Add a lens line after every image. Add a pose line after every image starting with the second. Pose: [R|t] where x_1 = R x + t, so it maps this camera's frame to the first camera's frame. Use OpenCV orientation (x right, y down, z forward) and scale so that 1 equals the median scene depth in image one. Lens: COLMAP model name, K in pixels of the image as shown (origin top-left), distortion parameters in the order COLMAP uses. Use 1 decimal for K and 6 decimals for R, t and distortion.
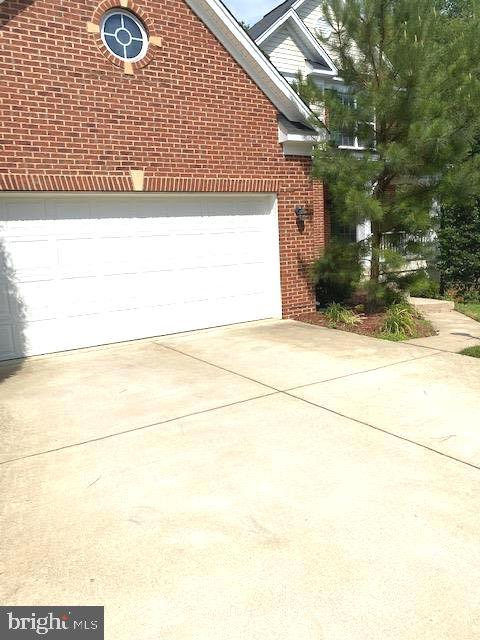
lens RADIAL K [[489.8, 0, 244.7], [0, 489.8, 316.8], [0, 0, 1]] dist [0.029950, -0.032335]
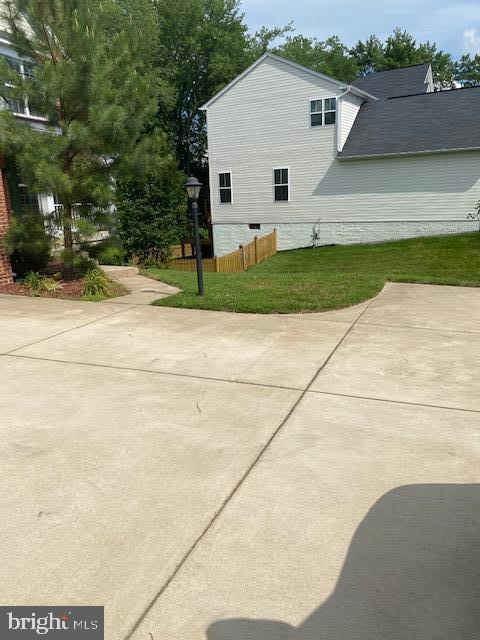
lens RADIAL K [[489.8, 0, 237.7], [0, 489.8, 318.0], [0, 0, 1]] dist [0.029950, -0.032335]
pose [[0.816078, -0.115428, 0.566298, -0.065893], [0.083657, 0.993126, 0.081872, 0.019477], [-0.571855, -0.019439, 0.820124, -0.101604]]
